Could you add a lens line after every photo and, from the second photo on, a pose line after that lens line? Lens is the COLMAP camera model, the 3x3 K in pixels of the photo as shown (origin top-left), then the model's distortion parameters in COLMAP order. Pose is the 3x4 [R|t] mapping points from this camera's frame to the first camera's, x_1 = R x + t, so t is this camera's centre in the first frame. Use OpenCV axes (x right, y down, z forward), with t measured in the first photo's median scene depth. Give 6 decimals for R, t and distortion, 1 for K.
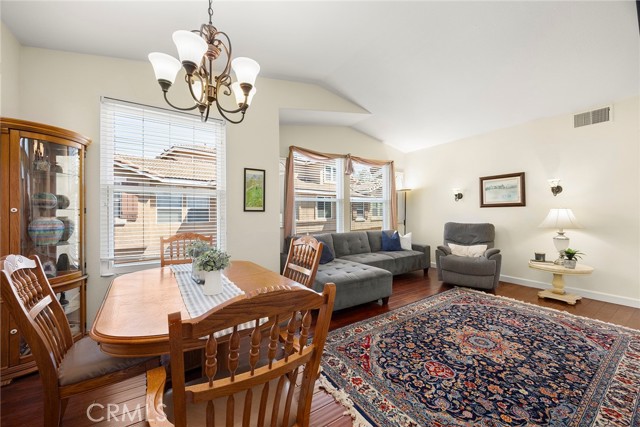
lens RADIAL K [[251.6, 0, 315.0], [0, 251.6, 210.4], [0, 0, 1]] dist [0.000673, 0.000513]
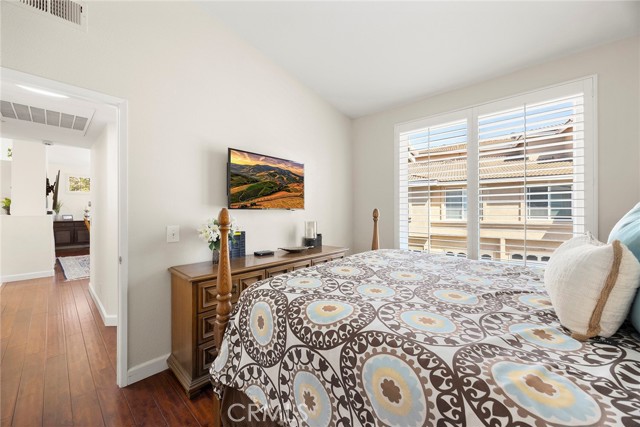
lens RADIAL K [[251.6, 0, 318.8], [0, 251.6, 212.0], [0, 0, 1]] dist [0.000673, 0.000513]
pose [[0.237534, -0.006481, -0.971358, 2.742852], [0.010752, 0.999934, -0.004042, 0.054652], [0.971320, -0.009484, 0.237588, 1.782083]]
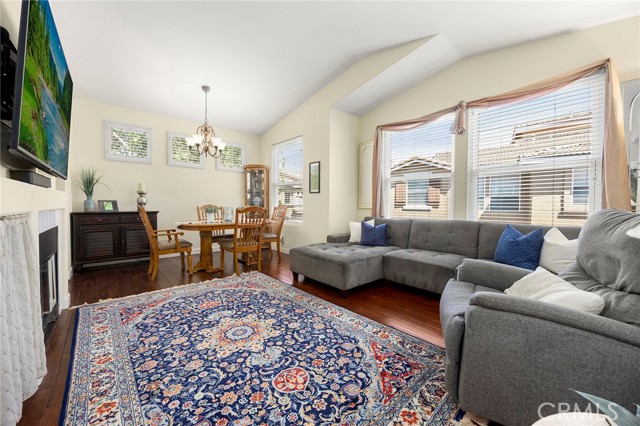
lens RADIAL K [[251.6, 0, 324.2], [0, 251.6, 212.0], [0, 0, 1]] dist [0.000673, 0.000513]
pose [[0.134048, 0.035583, -0.990336, 1.155083], [-0.001166, 0.999360, 0.035749, 0.059370], [0.990974, -0.003637, 0.134003, 0.879665]]
